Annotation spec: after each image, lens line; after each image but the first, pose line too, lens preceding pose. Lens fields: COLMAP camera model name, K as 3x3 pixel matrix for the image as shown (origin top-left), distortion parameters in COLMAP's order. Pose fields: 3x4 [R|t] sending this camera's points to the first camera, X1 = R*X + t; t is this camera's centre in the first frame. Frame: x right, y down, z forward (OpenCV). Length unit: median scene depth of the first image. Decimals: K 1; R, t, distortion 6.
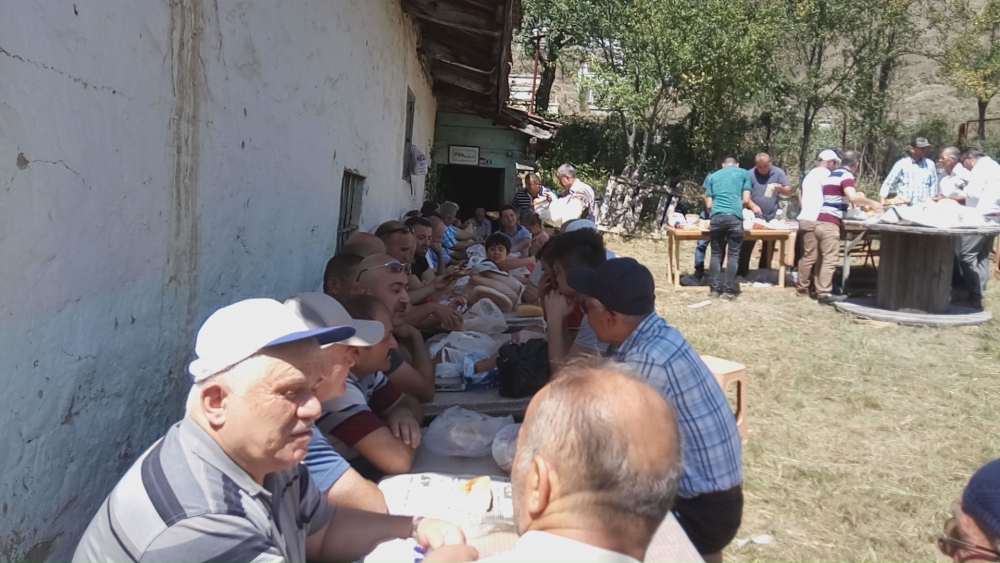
lens RADIAL K [[755.0, 0, 494.4], [0, 755.0, 276.6], [0, 0, 1]] dist [0.087787, -0.122036]
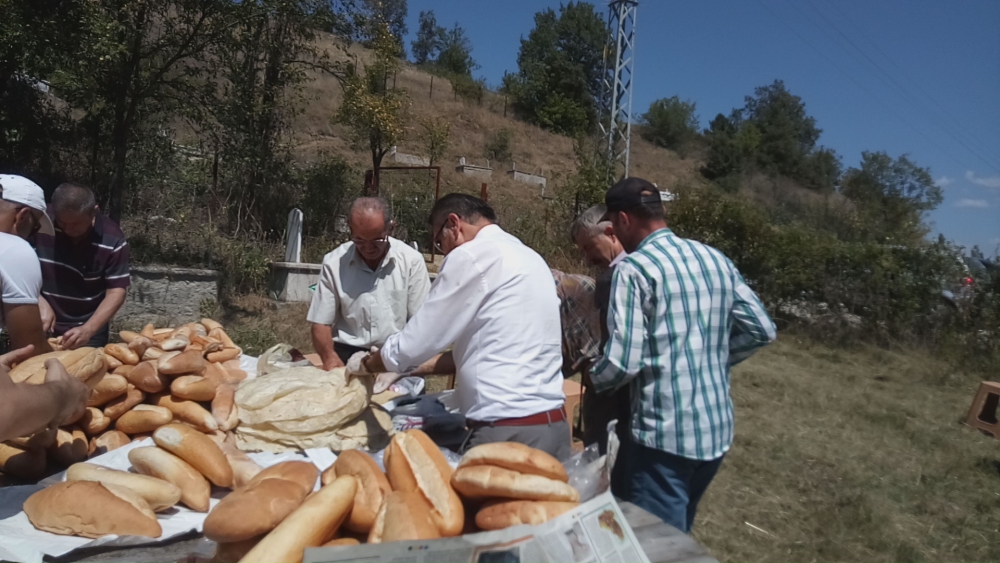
lens RADIAL K [[755.0, 0, 505.2], [0, 755.0, 280.2], [0, 0, 1]] dist [0.087787, -0.122036]
pose [[0.731068, 0.016638, 0.682101, 0.543299], [0.019858, 0.998760, -0.045645, -0.143401], [-0.682015, 0.046914, 0.729832, 0.993050]]
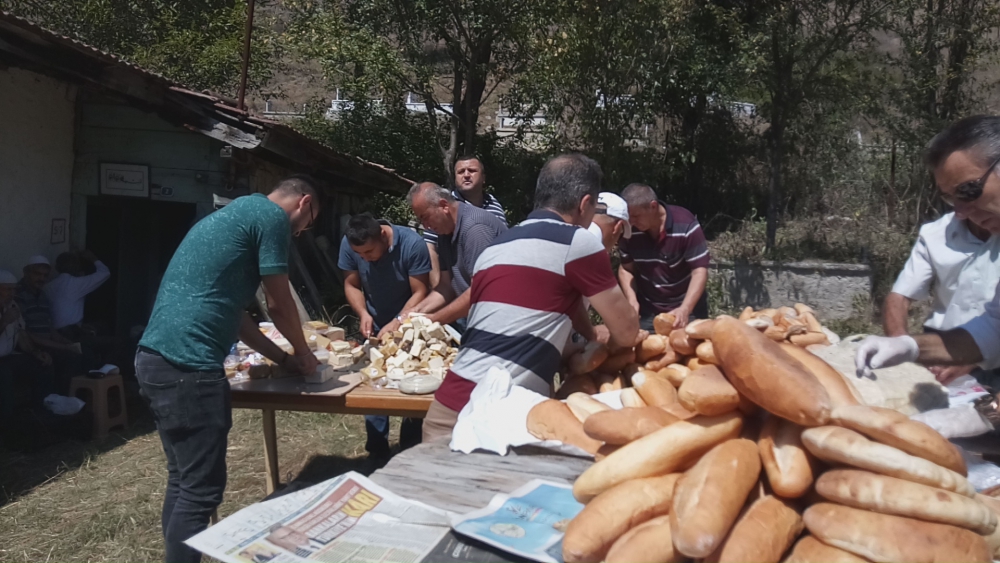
lens RADIAL K [[755.0, 0, 497.9], [0, 755.0, 278.2], [0, 0, 1]] dist [0.087787, -0.122036]
pose [[0.991581, 0.016529, -0.128429, 0.616122], [-0.023638, 0.998259, -0.054030, -0.127794], [0.127312, 0.056611, 0.990246, 0.962804]]
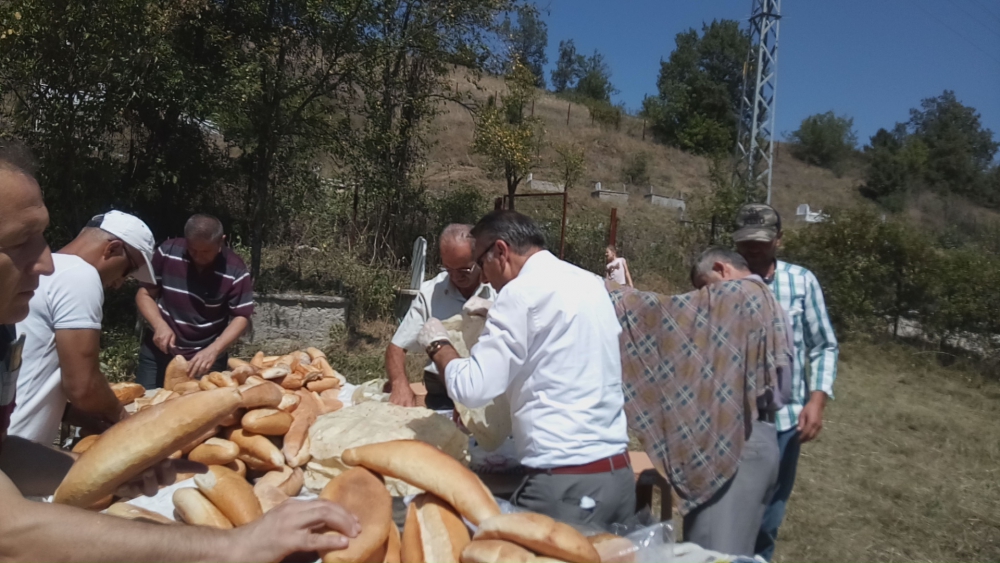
lens RADIAL K [[755.0, 0, 502.2], [0, 755.0, 281.3], [0, 0, 1]] dist [0.087787, -0.122036]
pose [[0.845137, 0.037673, 0.533221, 0.581134], [0.006045, 0.996776, -0.080006, -0.148062], [-0.534516, 0.070839, 0.842184, 0.993703]]
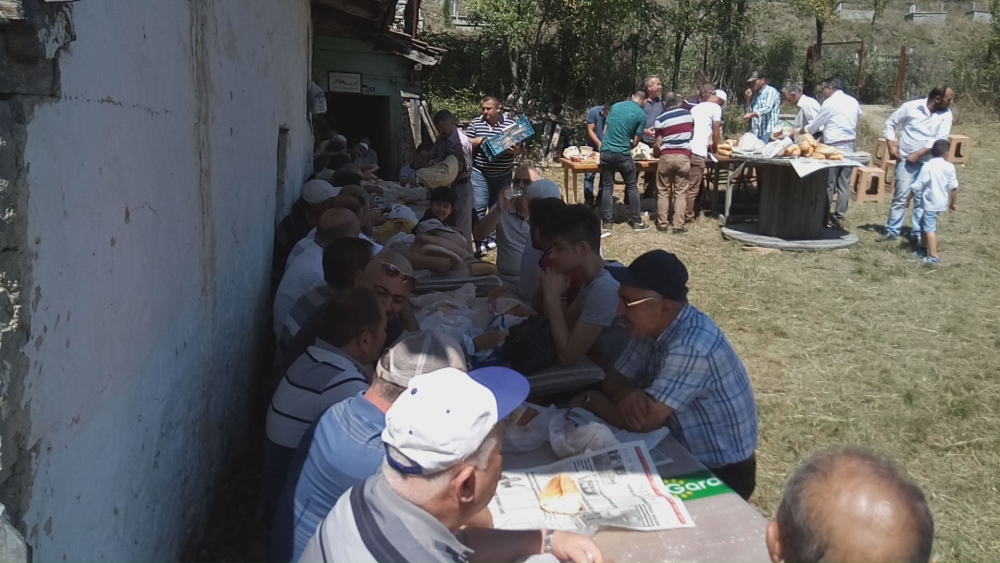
lens RADIAL K [[755.0, 0, 496.6], [0, 755.0, 280.3], [0, 0, 1]] dist [0.087787, -0.122036]
pose [[0.982272, -0.052384, 0.179992, -0.077426], [0.031621, 0.992705, 0.116347, -0.036928], [-0.184773, -0.108593, 0.976763, 0.001700]]
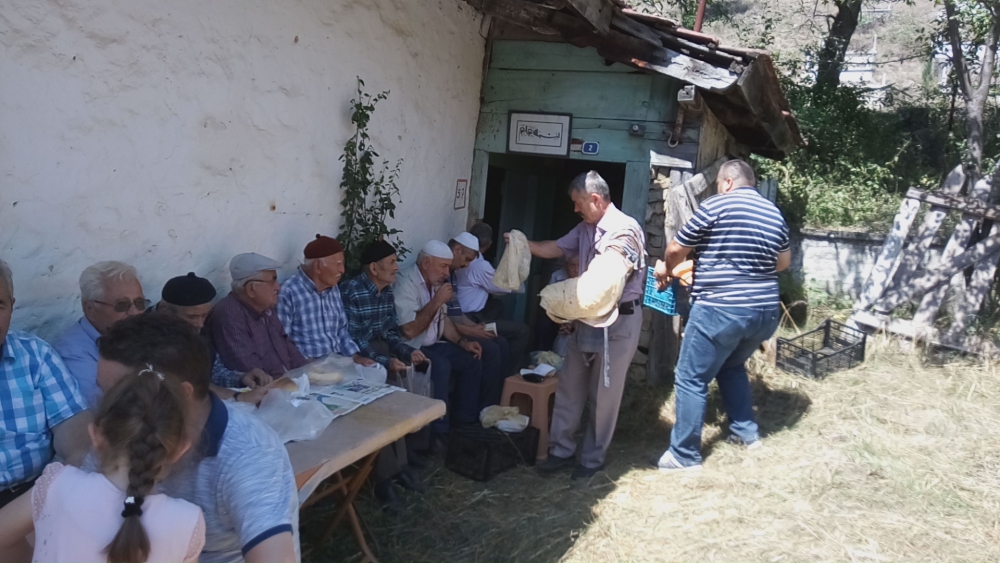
lens RADIAL K [[755.0, 0, 500.1], [0, 755.0, 277.1], [0, 0, 1]] dist [0.087787, -0.122036]
pose [[0.915314, 0.075738, -0.395556, 0.252824], [-0.085518, 0.996311, -0.007122, -0.137719], [0.393557, 0.040346, 0.918414, 1.153835]]
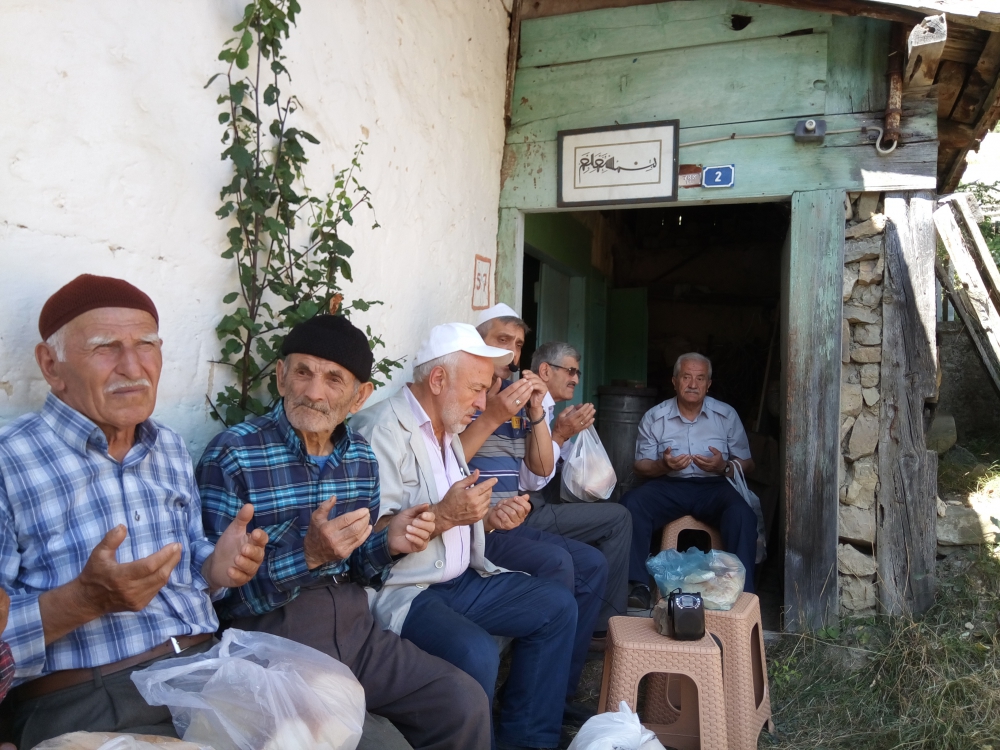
lens RADIAL K [[760.9, 0, 500.3], [0, 760.9, 379.0], [0, 0, 1]] dist [0.041098, -0.005569]
pose [[0.928208, -0.023268, -0.371332, 0.035762], [-0.021064, 0.993155, -0.114887, -0.116076], [0.371464, 0.114461, 0.921365, 1.518107]]
